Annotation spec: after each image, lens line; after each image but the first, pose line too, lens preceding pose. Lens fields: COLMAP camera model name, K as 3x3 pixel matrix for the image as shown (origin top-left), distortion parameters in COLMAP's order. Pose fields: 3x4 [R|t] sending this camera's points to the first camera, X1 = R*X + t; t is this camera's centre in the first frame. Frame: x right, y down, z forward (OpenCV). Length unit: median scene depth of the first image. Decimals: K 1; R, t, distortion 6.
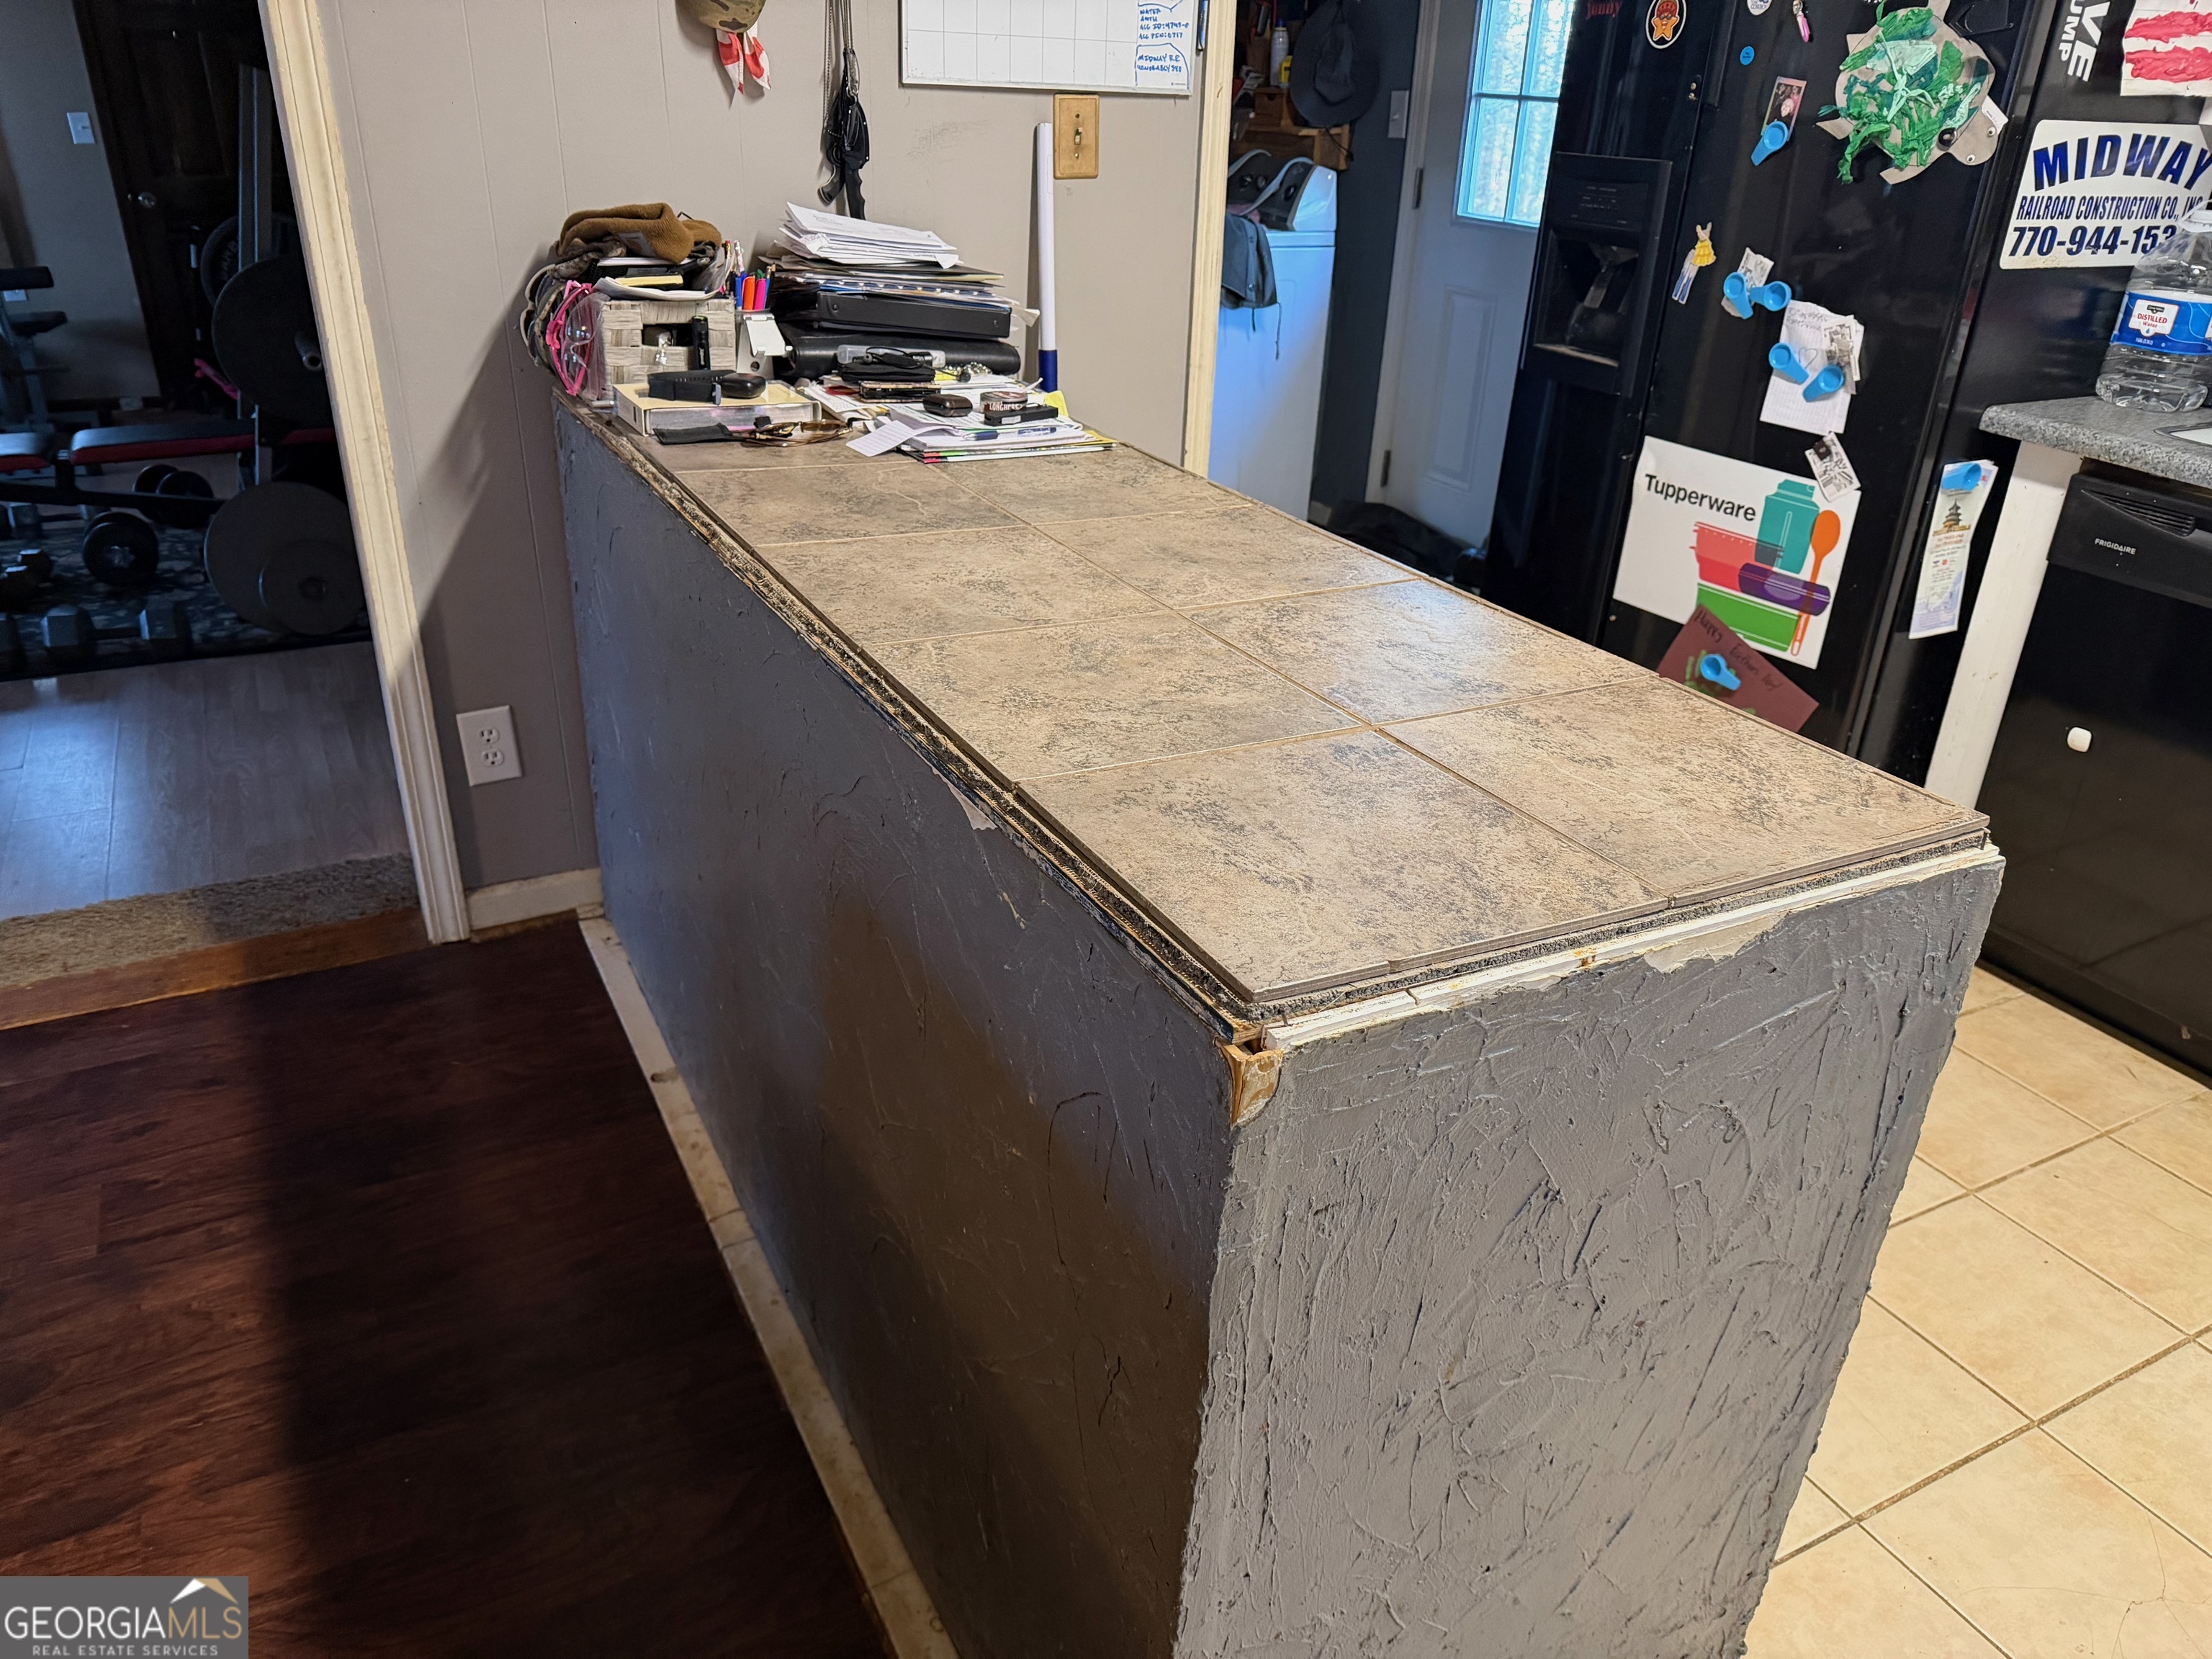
lens RADIAL K [[1549.1, 0, 1100.5], [0, 1549.1, 812.9], [0, 0, 1]] dist [0.023174, -0.018411]
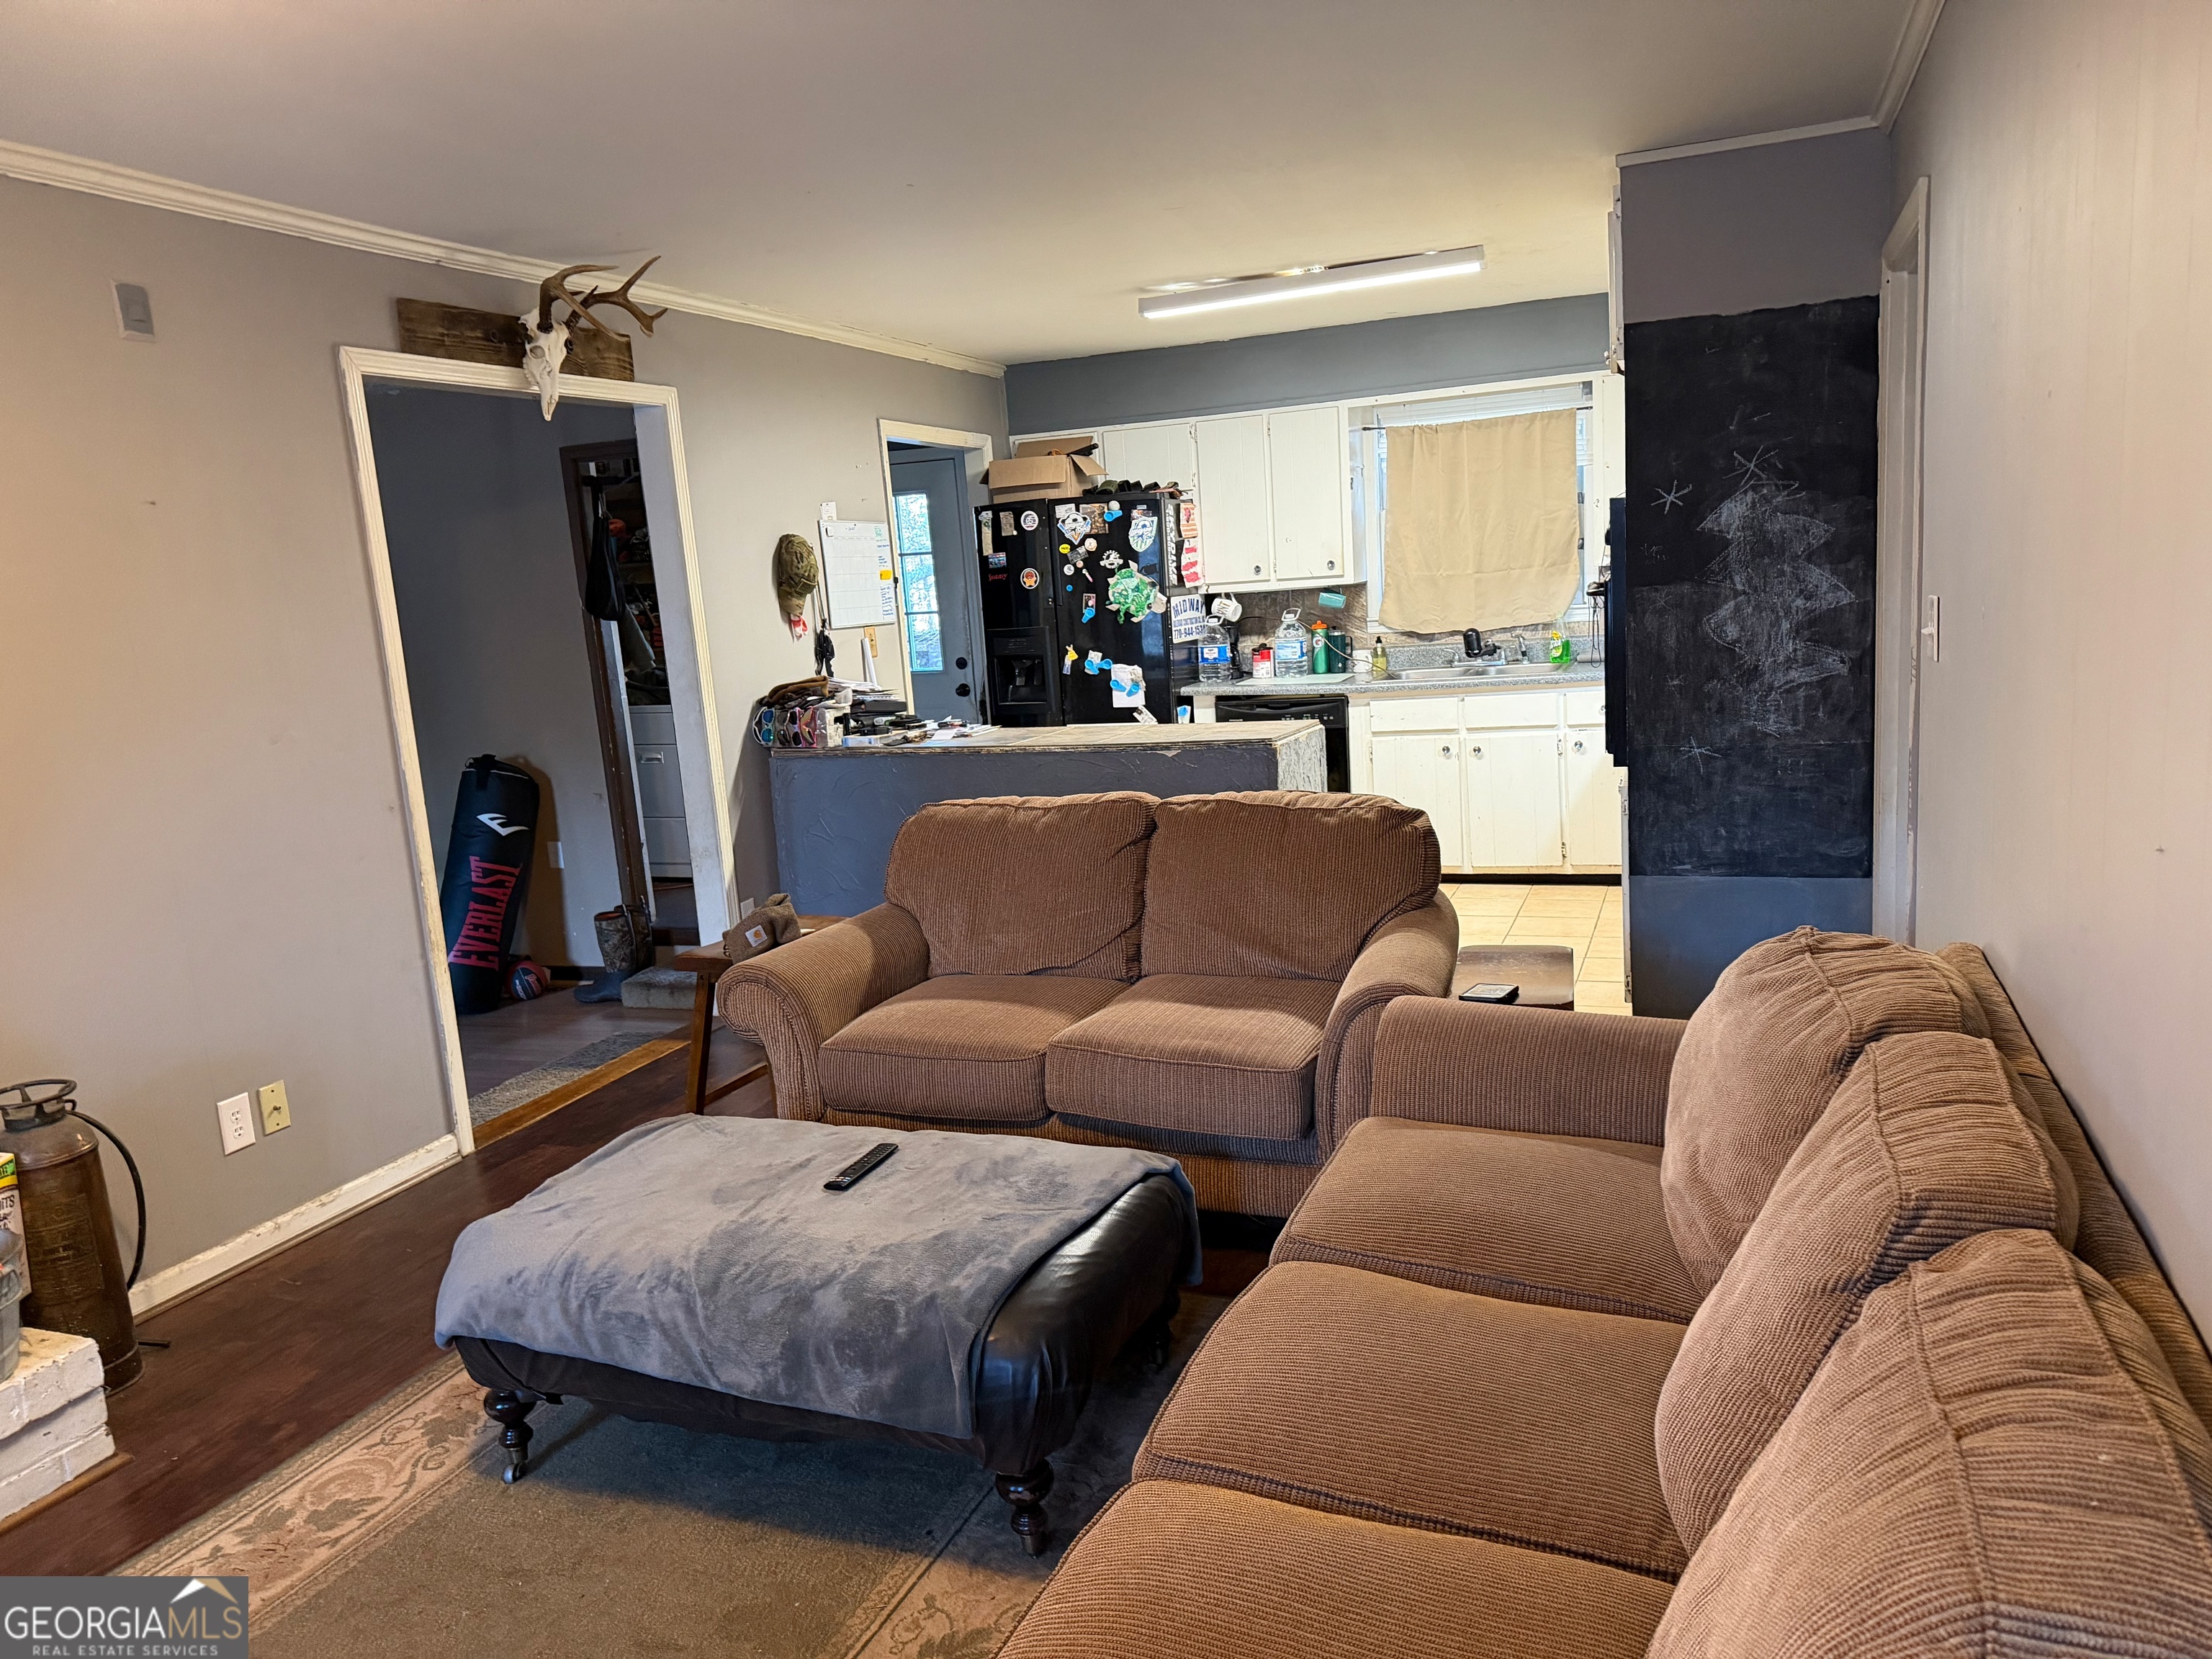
lens RADIAL K [[1549.1, 0, 1108.2], [0, 1549.1, 839.6], [0, 0, 1]] dist [0.023174, -0.018411]
pose [[0.755046, -0.200356, 0.624310, -1.397035], [0.369655, 0.916496, -0.152940, 0.391517], [-0.541535, 0.346256, 0.766059, -1.044697]]
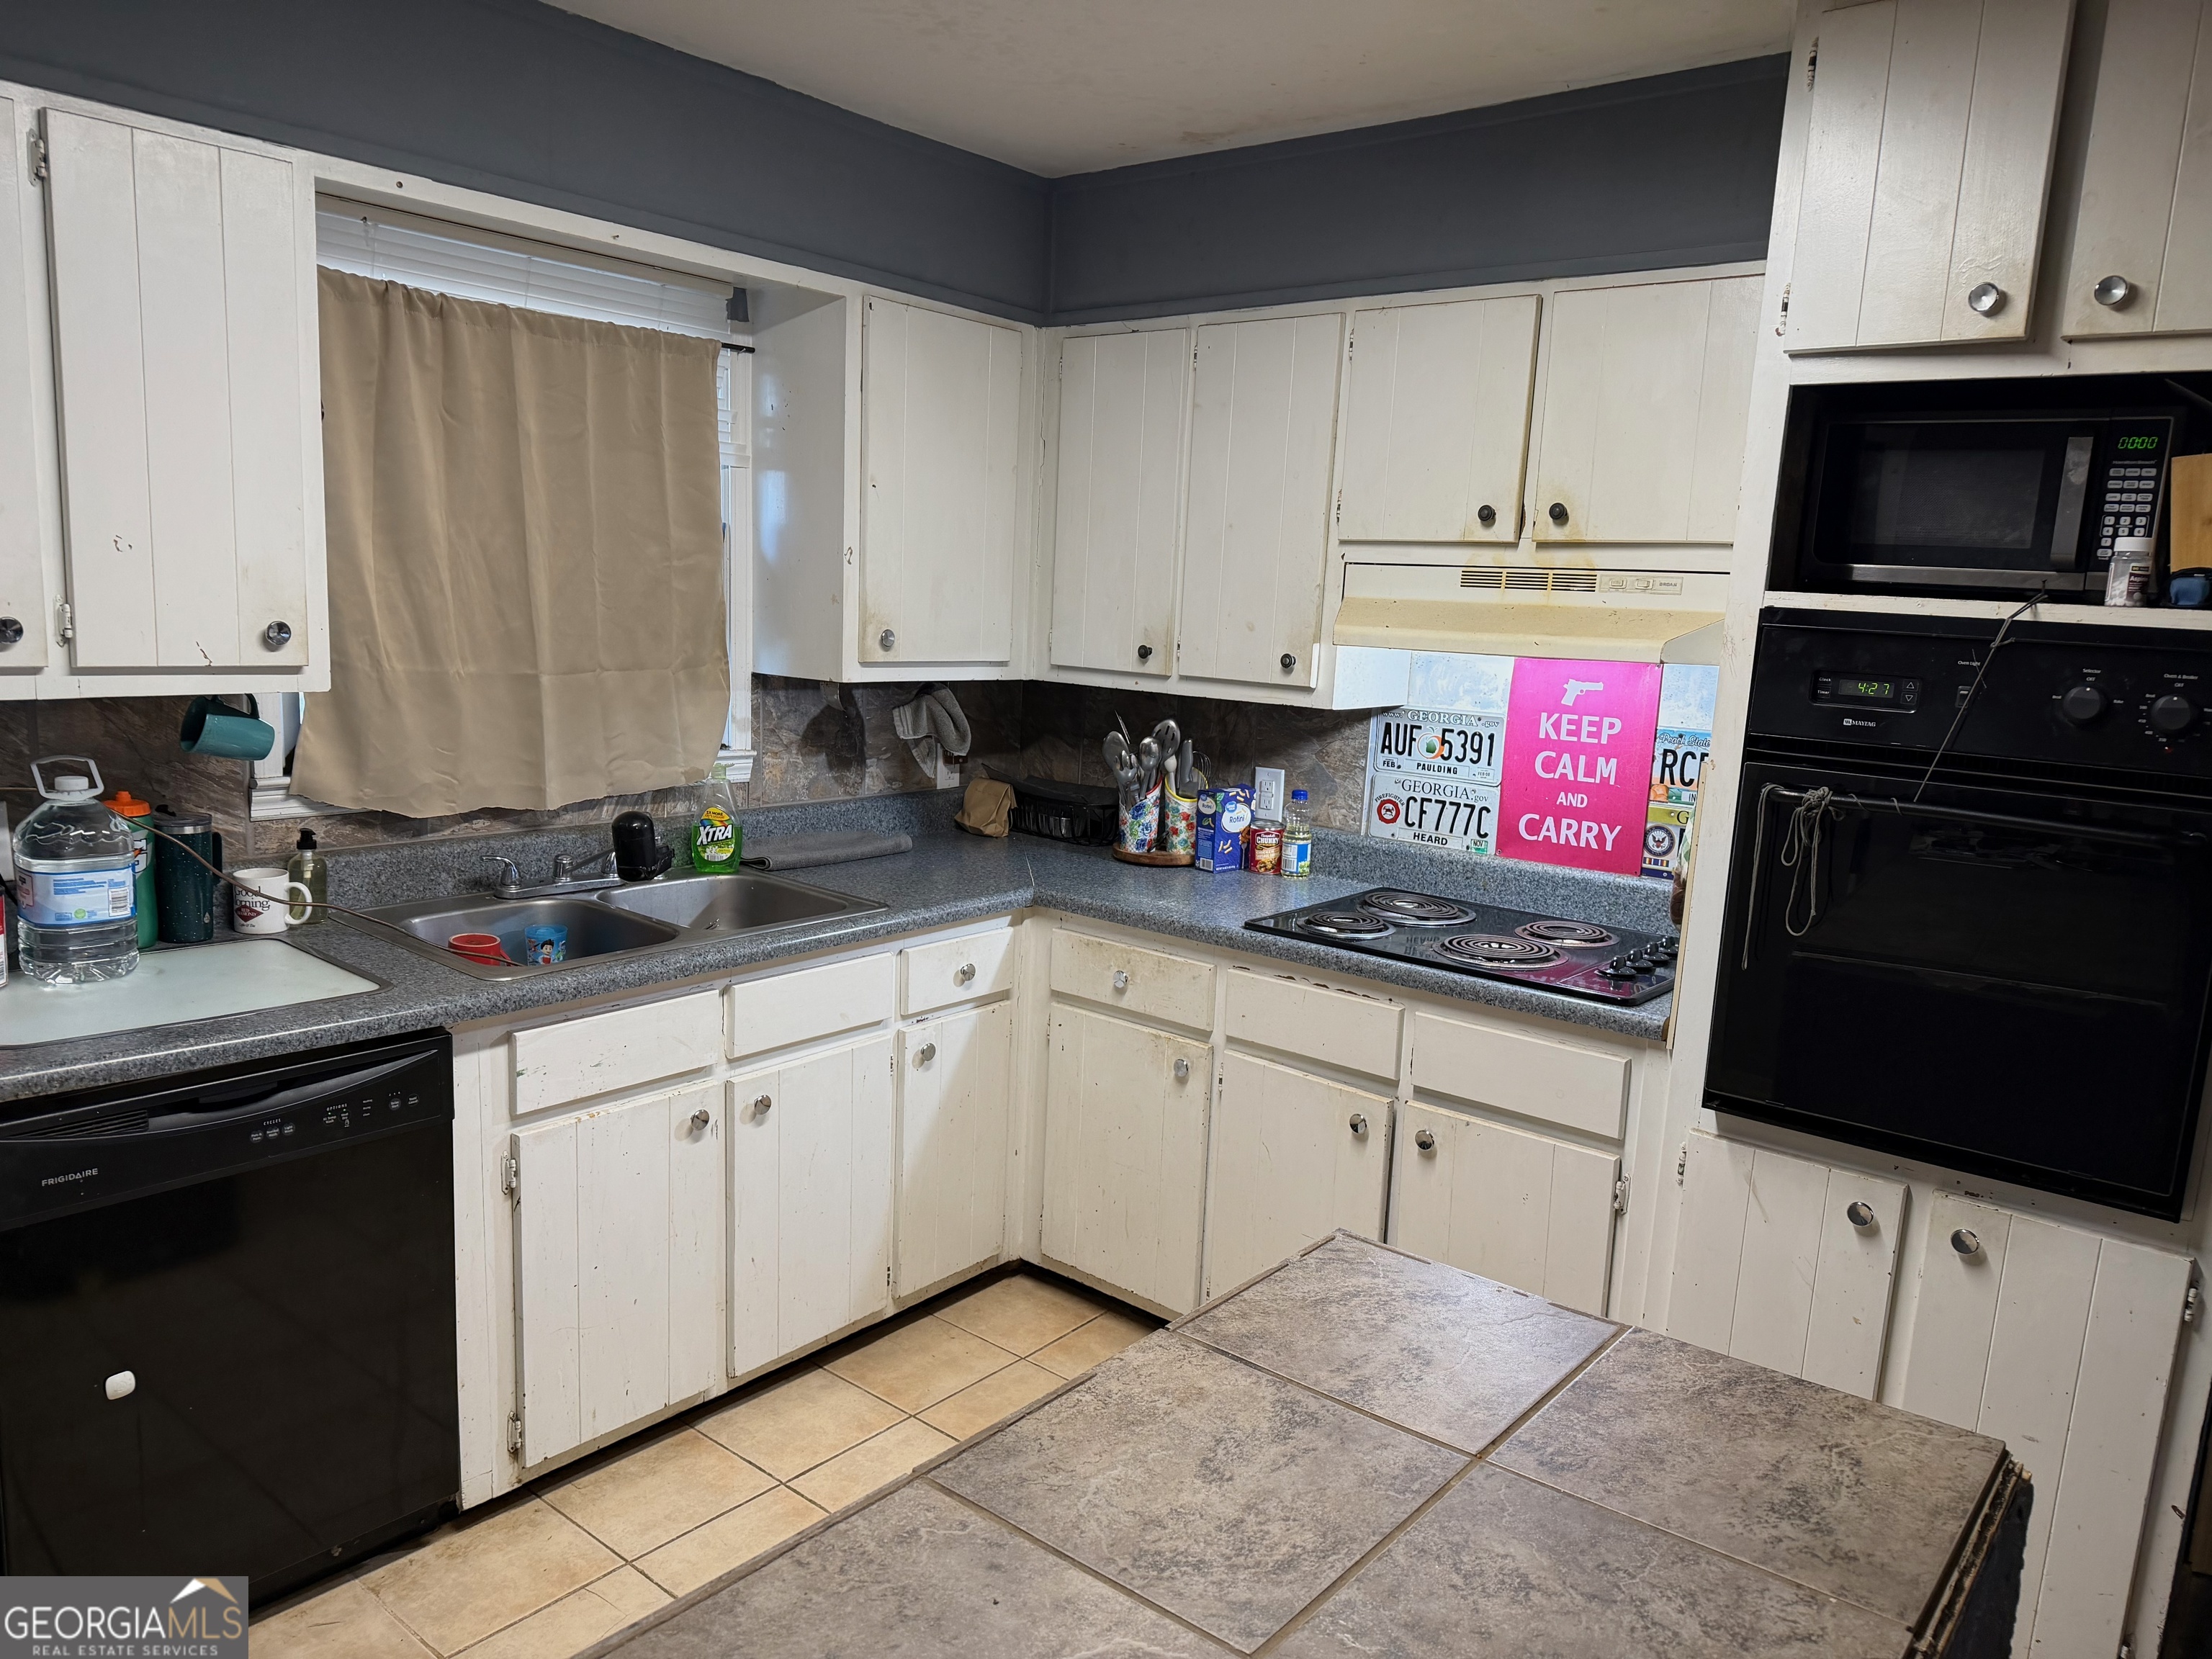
lens RADIAL K [[1549.1, 0, 1101.2], [0, 1549.1, 833.6], [0, 0, 1]] dist [0.023174, -0.018411]
pose [[-0.379847, -0.198494, 0.903502, -0.274015], [0.344810, 0.875938, 0.337401, -0.407012], [-0.858384, 0.439697, -0.264279, 0.632981]]
